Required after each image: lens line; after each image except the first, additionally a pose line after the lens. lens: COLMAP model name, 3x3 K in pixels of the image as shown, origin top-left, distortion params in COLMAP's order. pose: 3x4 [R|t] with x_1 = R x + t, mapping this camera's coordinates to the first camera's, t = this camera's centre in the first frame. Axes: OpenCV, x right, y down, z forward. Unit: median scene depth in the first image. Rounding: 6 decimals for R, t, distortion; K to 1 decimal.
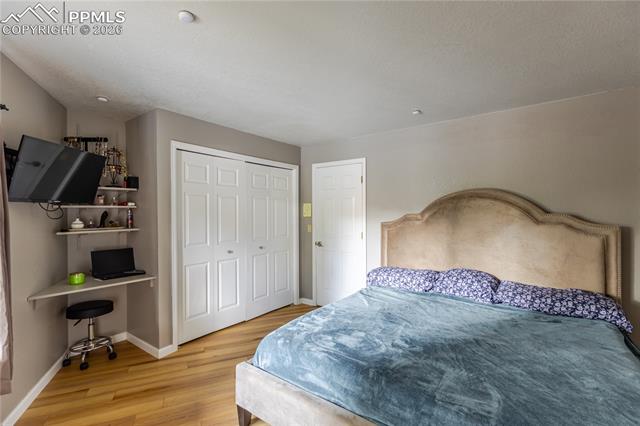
lens RADIAL K [[295.0, 0, 320.4], [0, 295.0, 213.8], [0, 0, 1]] dist [-0.001571, 0.000942]
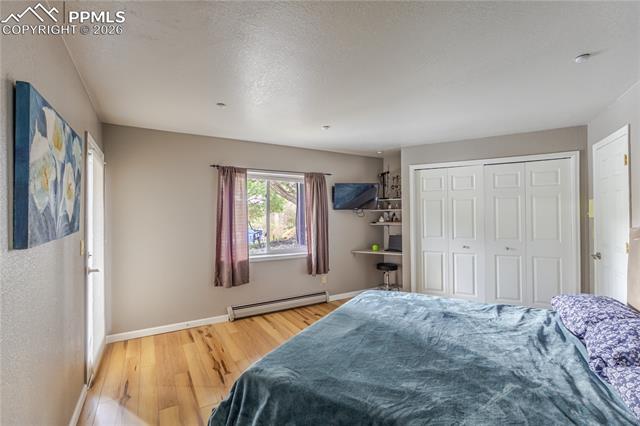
lens RADIAL K [[295.0, 0, 320.7], [0, 295.0, 212.3], [0, 0, 1]] dist [-0.001571, 0.000942]
pose [[0.115951, -0.004618, -0.993244, 0.821223], [0.003365, 0.999985, -0.004256, -0.003319], [0.993249, -0.002849, 0.115965, 0.324456]]
